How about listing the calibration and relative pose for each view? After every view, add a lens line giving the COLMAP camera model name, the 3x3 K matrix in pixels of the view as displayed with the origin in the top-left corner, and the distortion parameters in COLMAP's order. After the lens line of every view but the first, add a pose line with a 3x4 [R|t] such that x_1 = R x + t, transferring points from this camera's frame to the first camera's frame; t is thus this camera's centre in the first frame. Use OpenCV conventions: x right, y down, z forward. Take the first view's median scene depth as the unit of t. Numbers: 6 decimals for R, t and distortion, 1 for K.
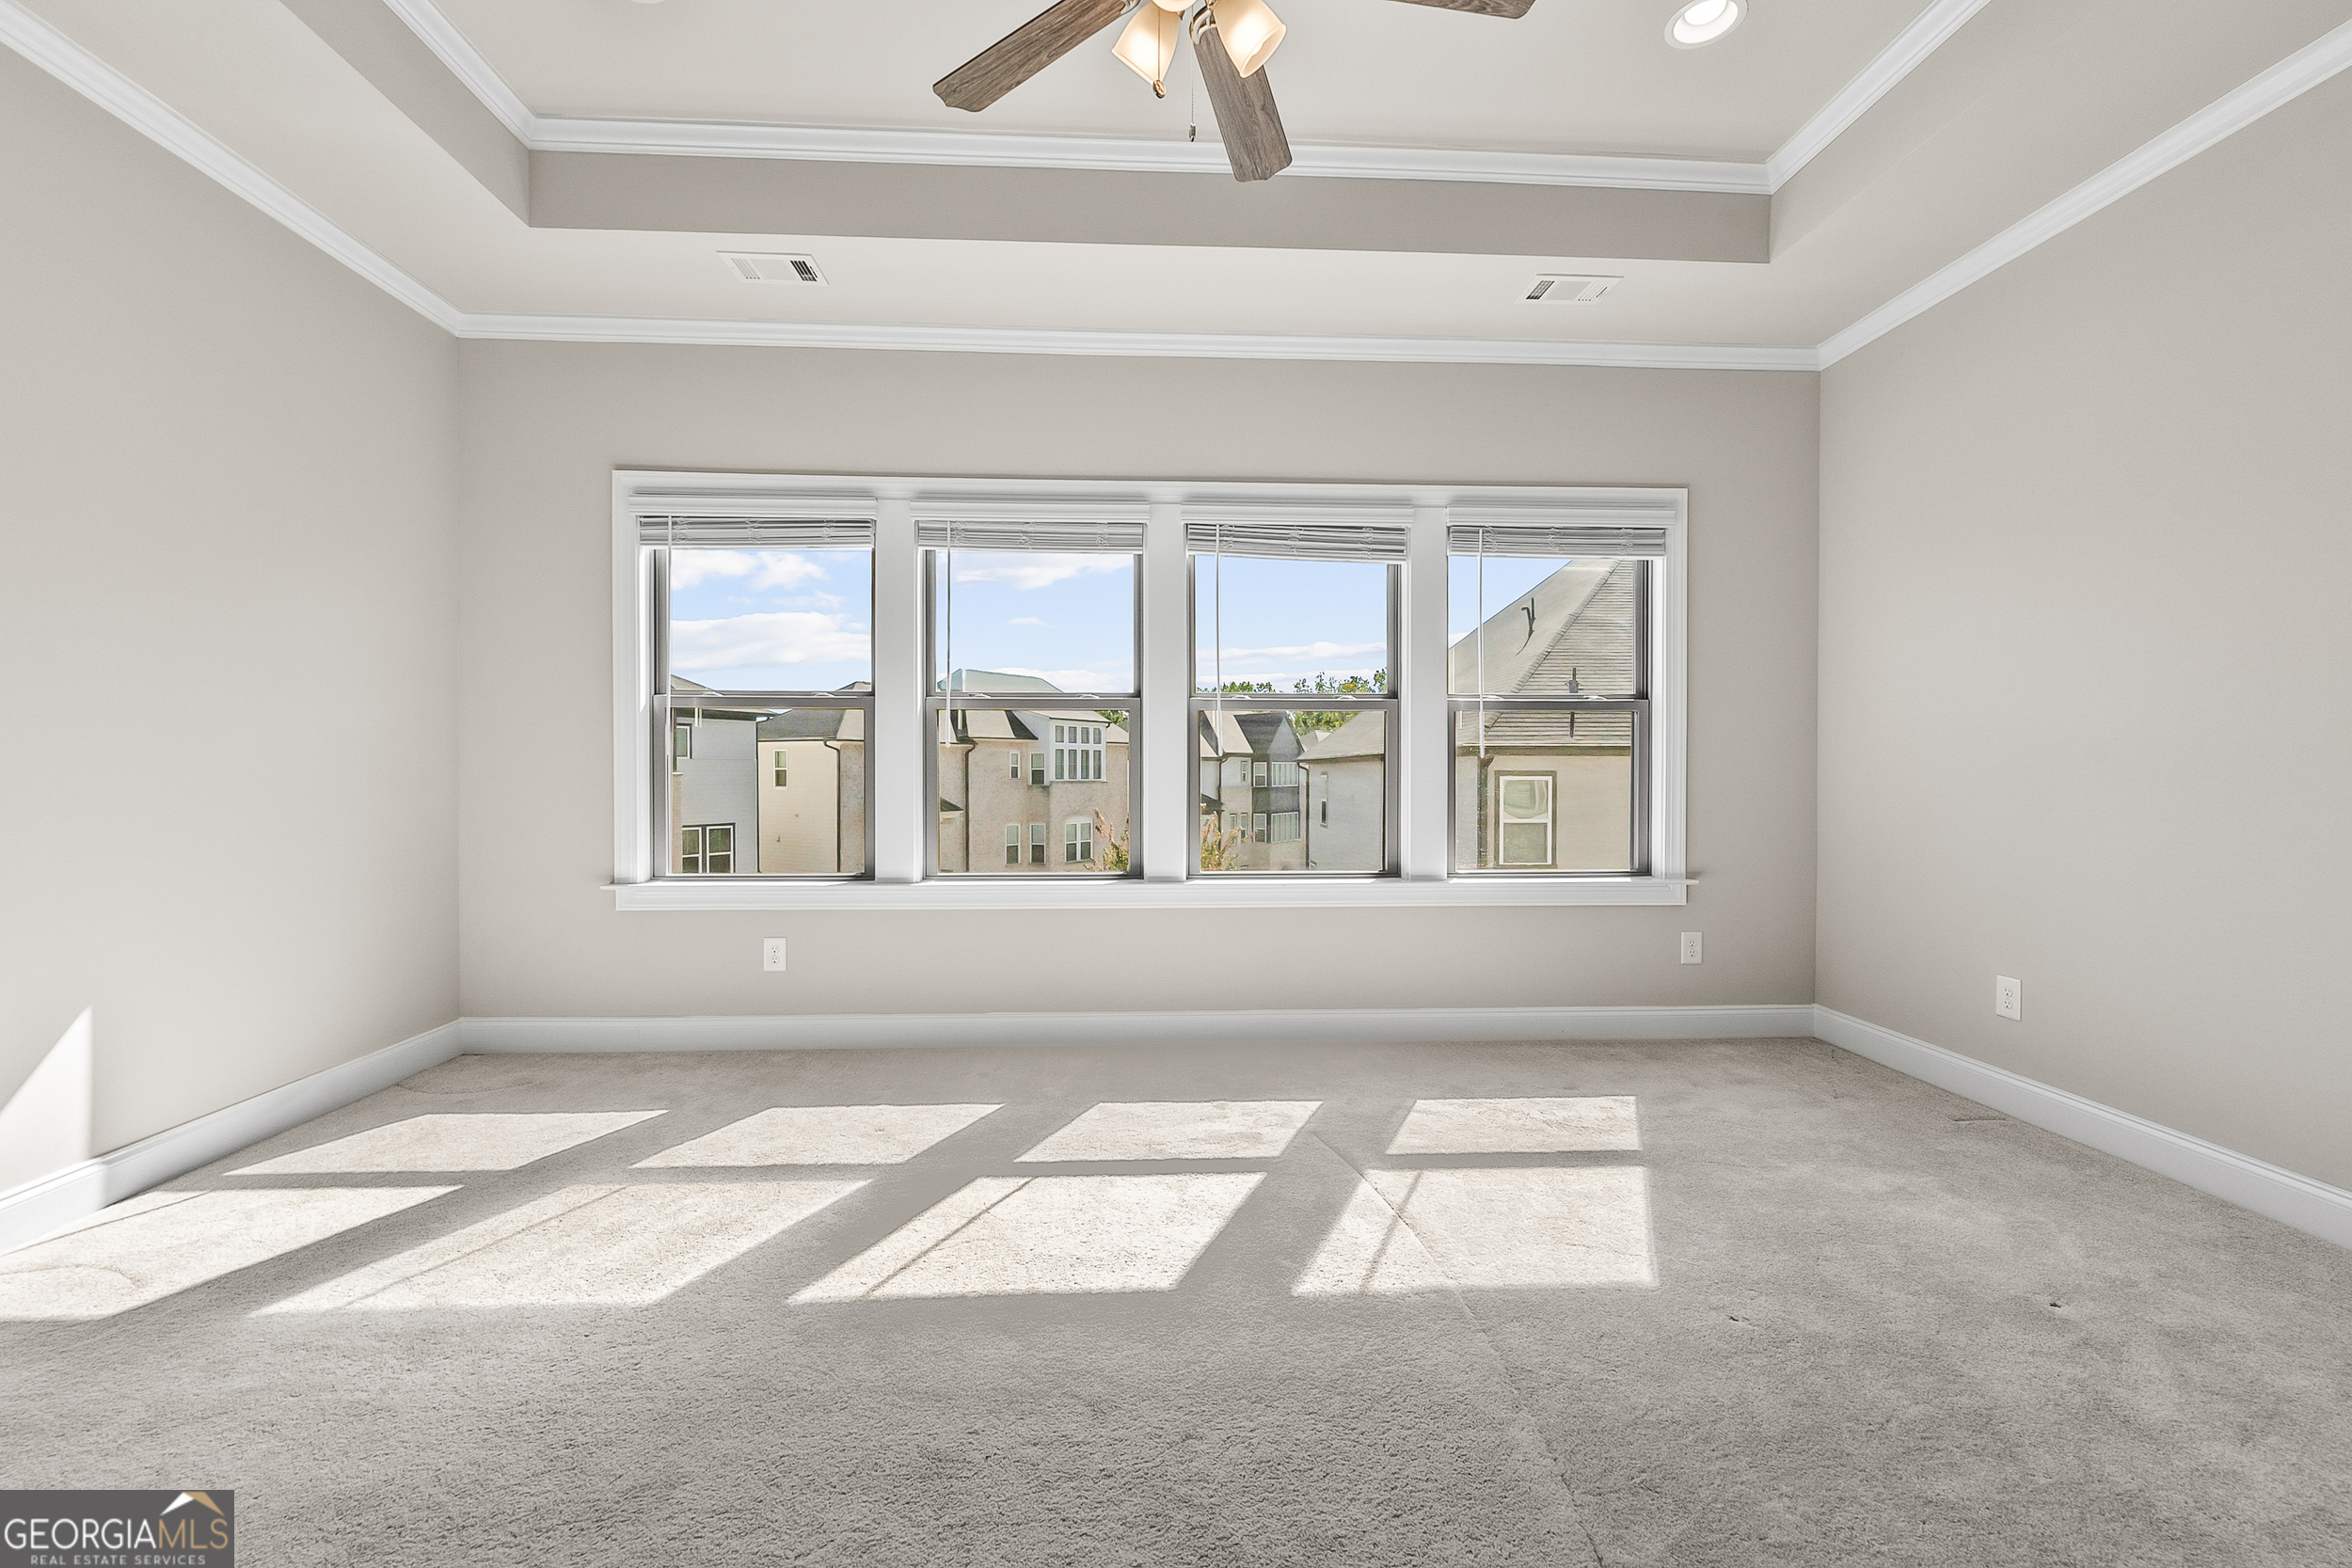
lens RADIAL K [[957.8, 0, 1173.6], [0, 957.8, 784.7], [0, 0, 1]] dist [0.000065, -0.000438]
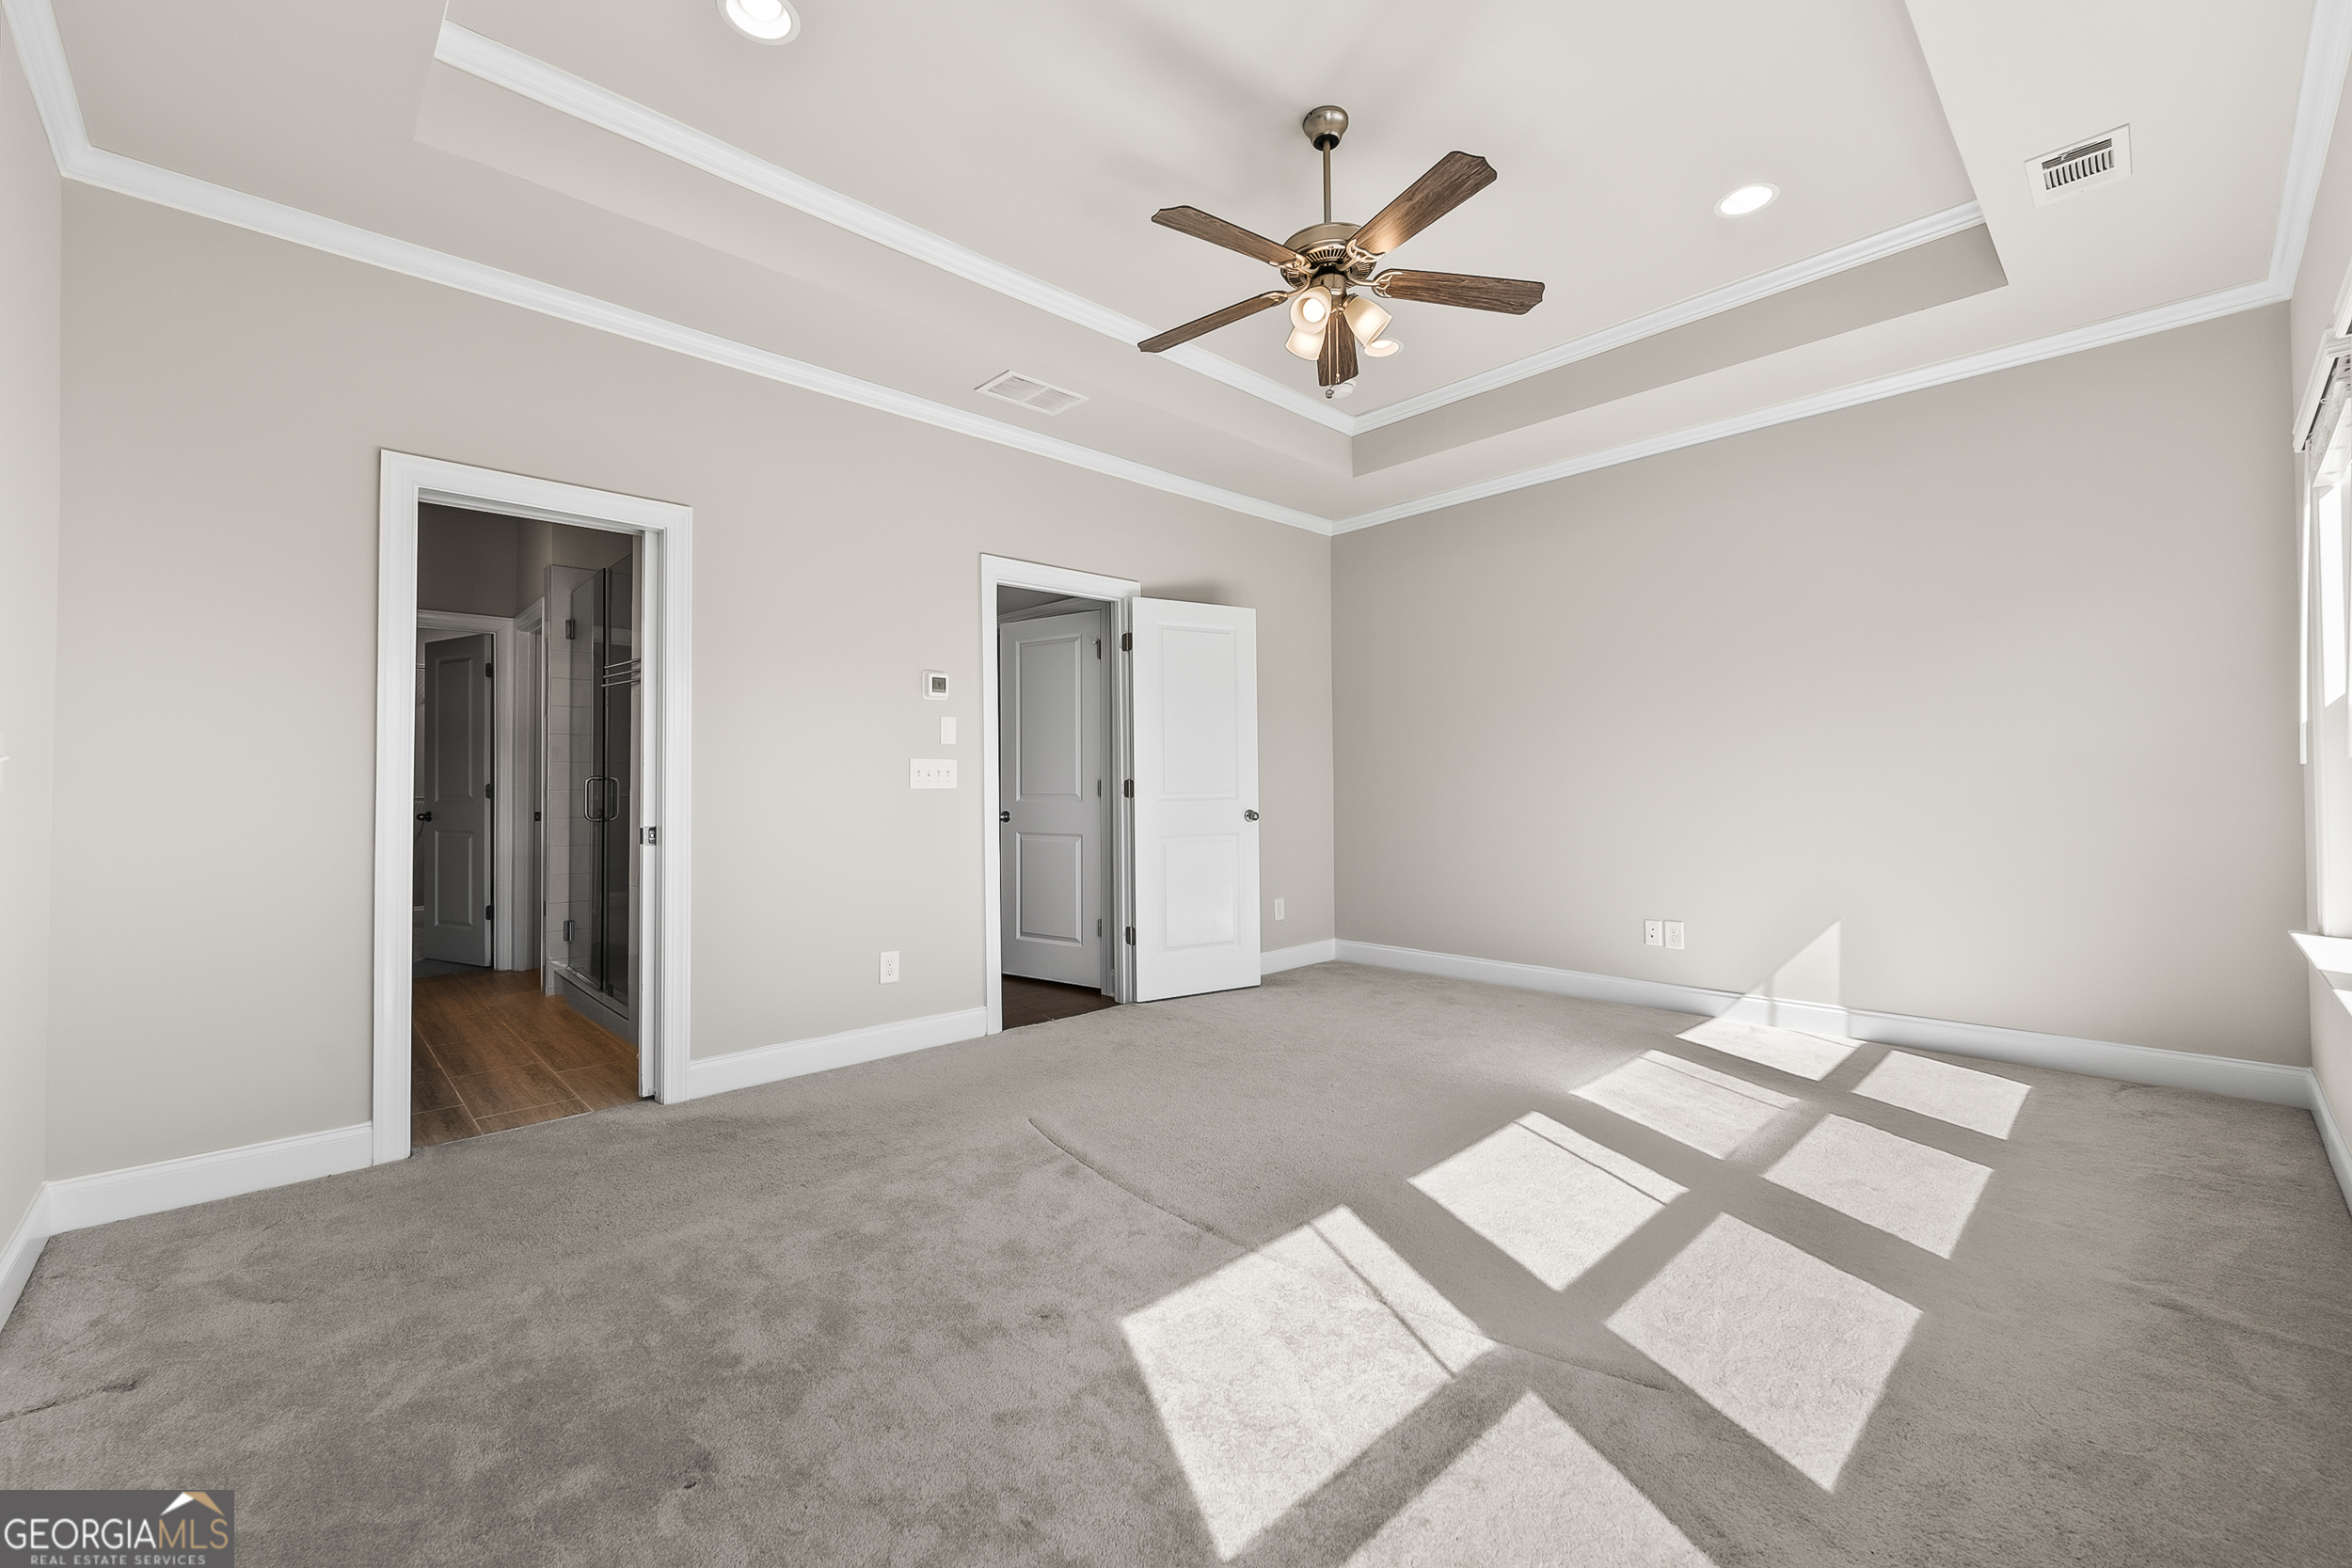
lens RADIAL K [[957.8, 0, 1171.6], [0, 957.8, 782.7], [0, 0, 1]] dist [0.000065, -0.000438]
pose [[-0.759284, -0.001612, -0.650758, 0.596056], [-0.002535, 0.999997, 0.000480, -0.012017], [0.650755, 0.002014, -0.759285, 0.966463]]
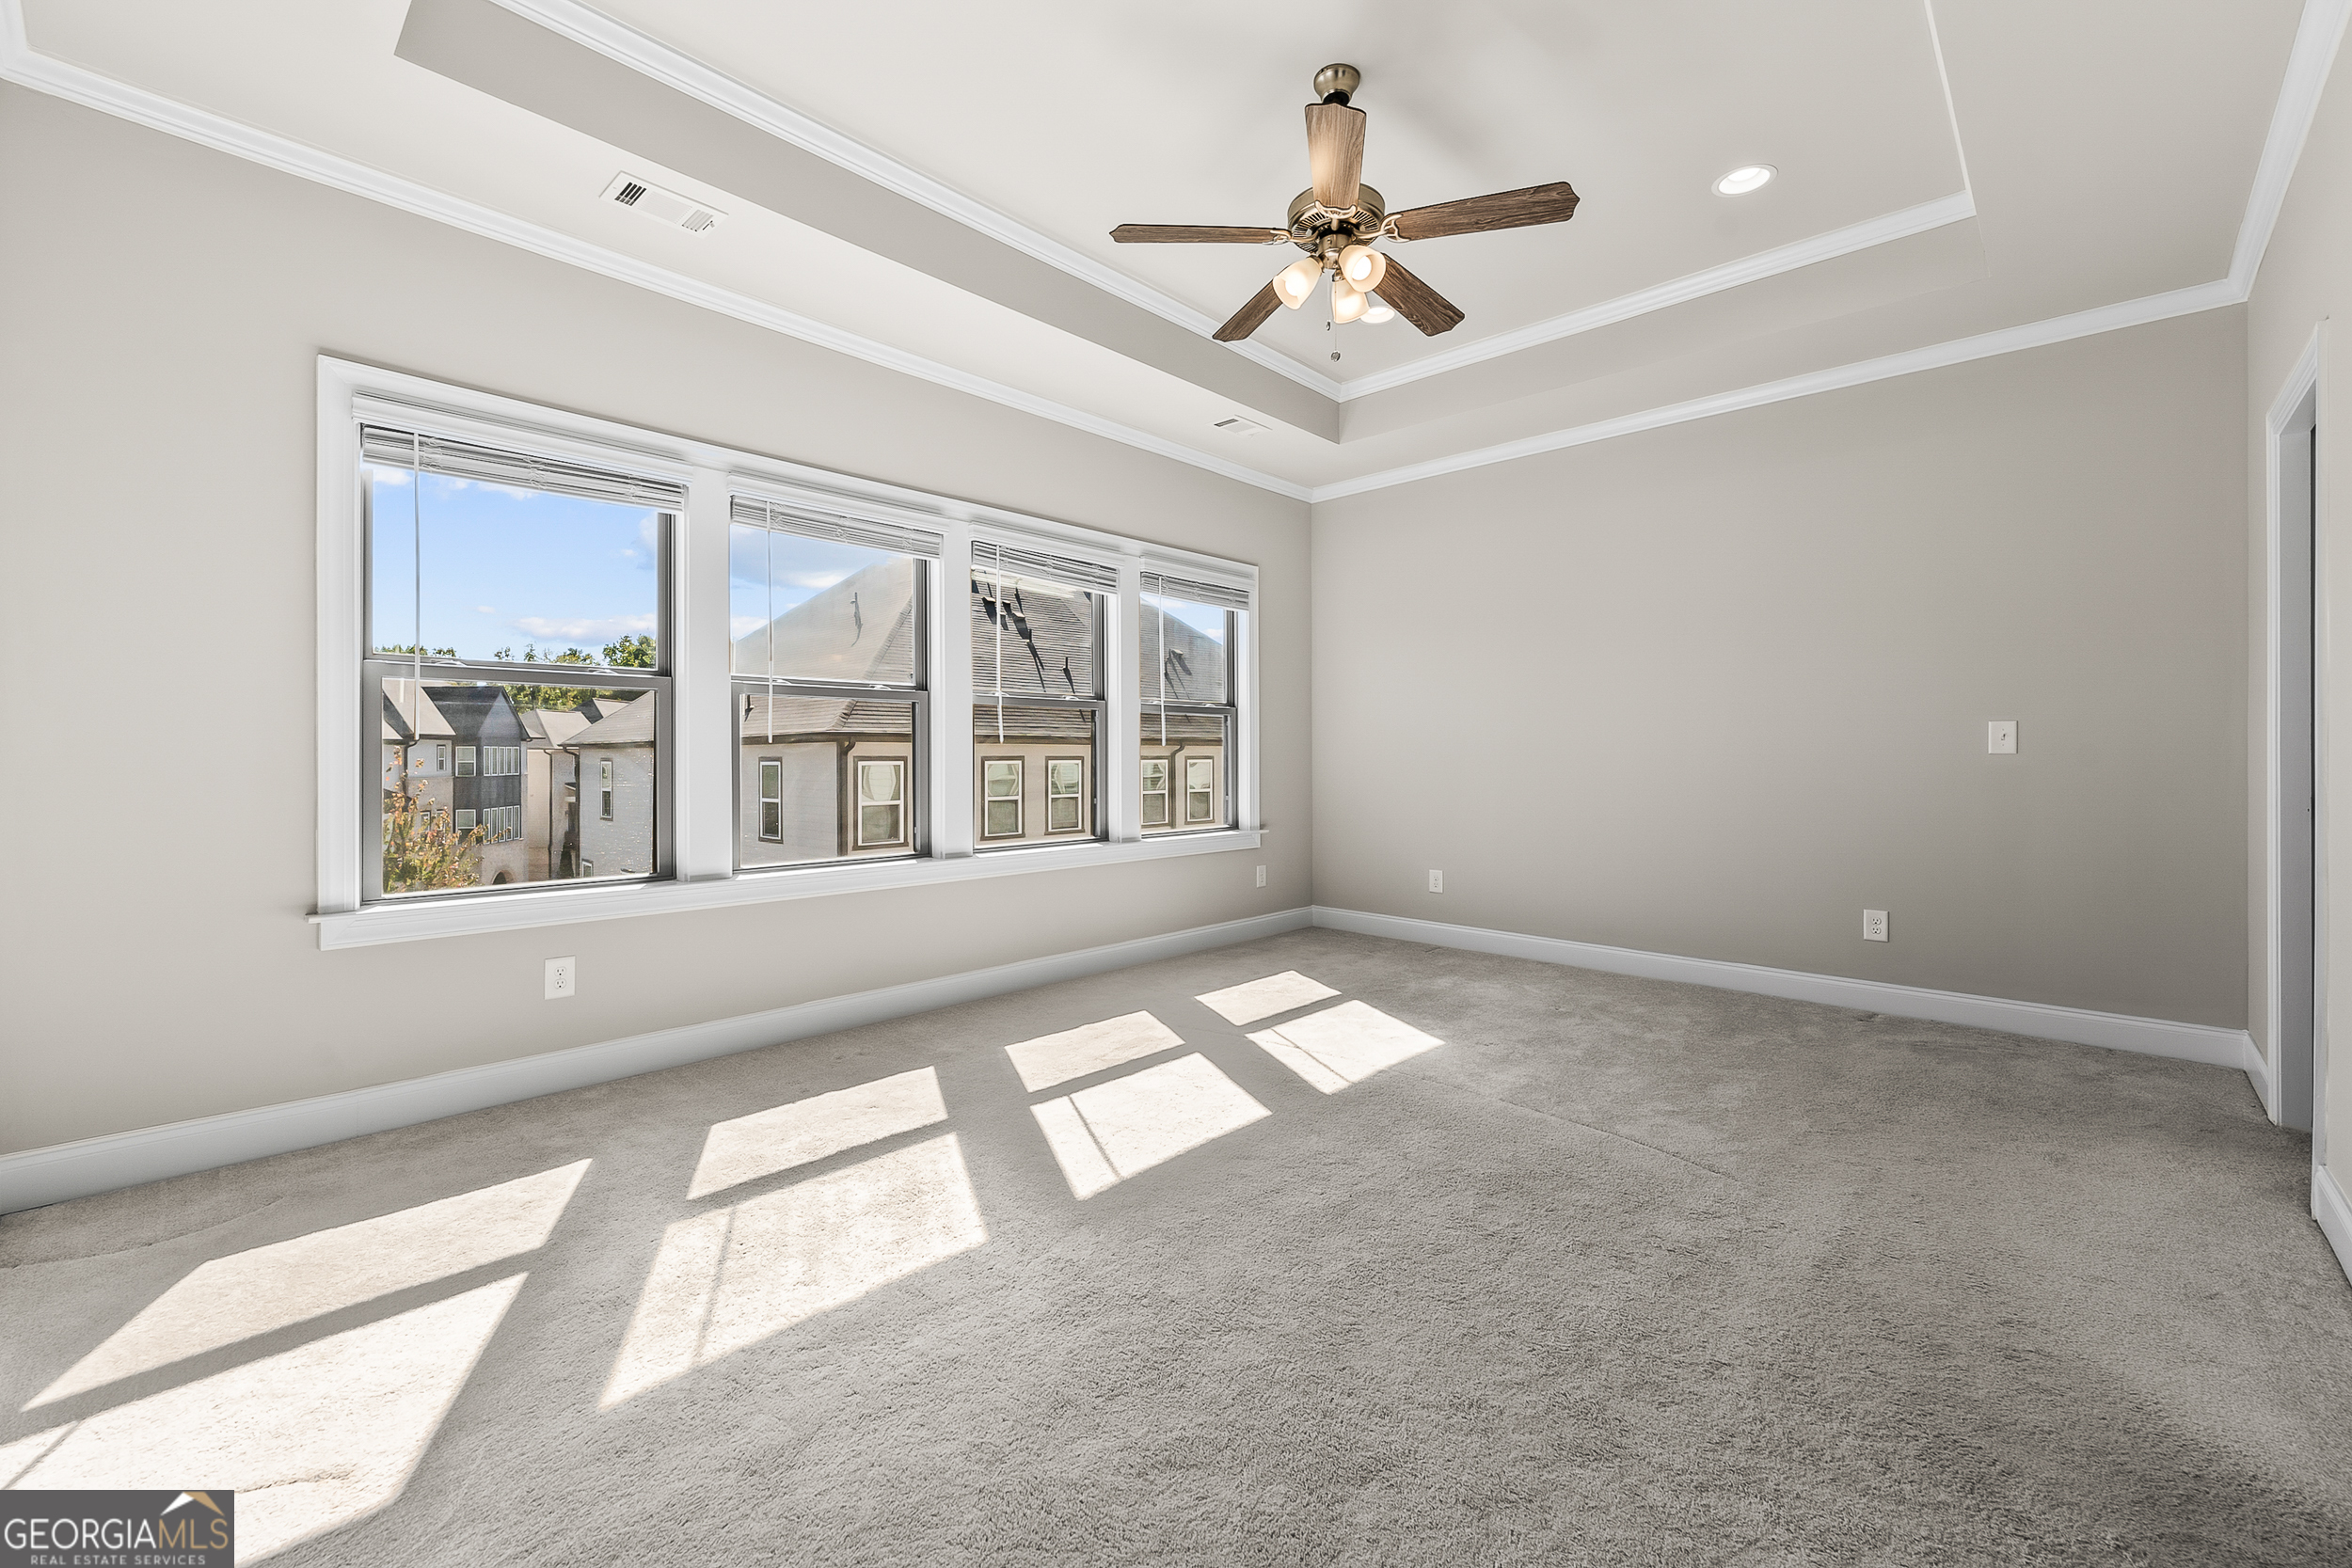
lens RADIAL K [[957.8, 0, 1163.1], [0, 957.8, 750.6], [0, 0, 1]] dist [0.000065, -0.000438]
pose [[0.732521, 0.001179, 0.680744, -0.601601], [0.012294, 0.999813, -0.014961, -0.003089], [-0.680634, 0.019328, 0.732369, 0.018267]]
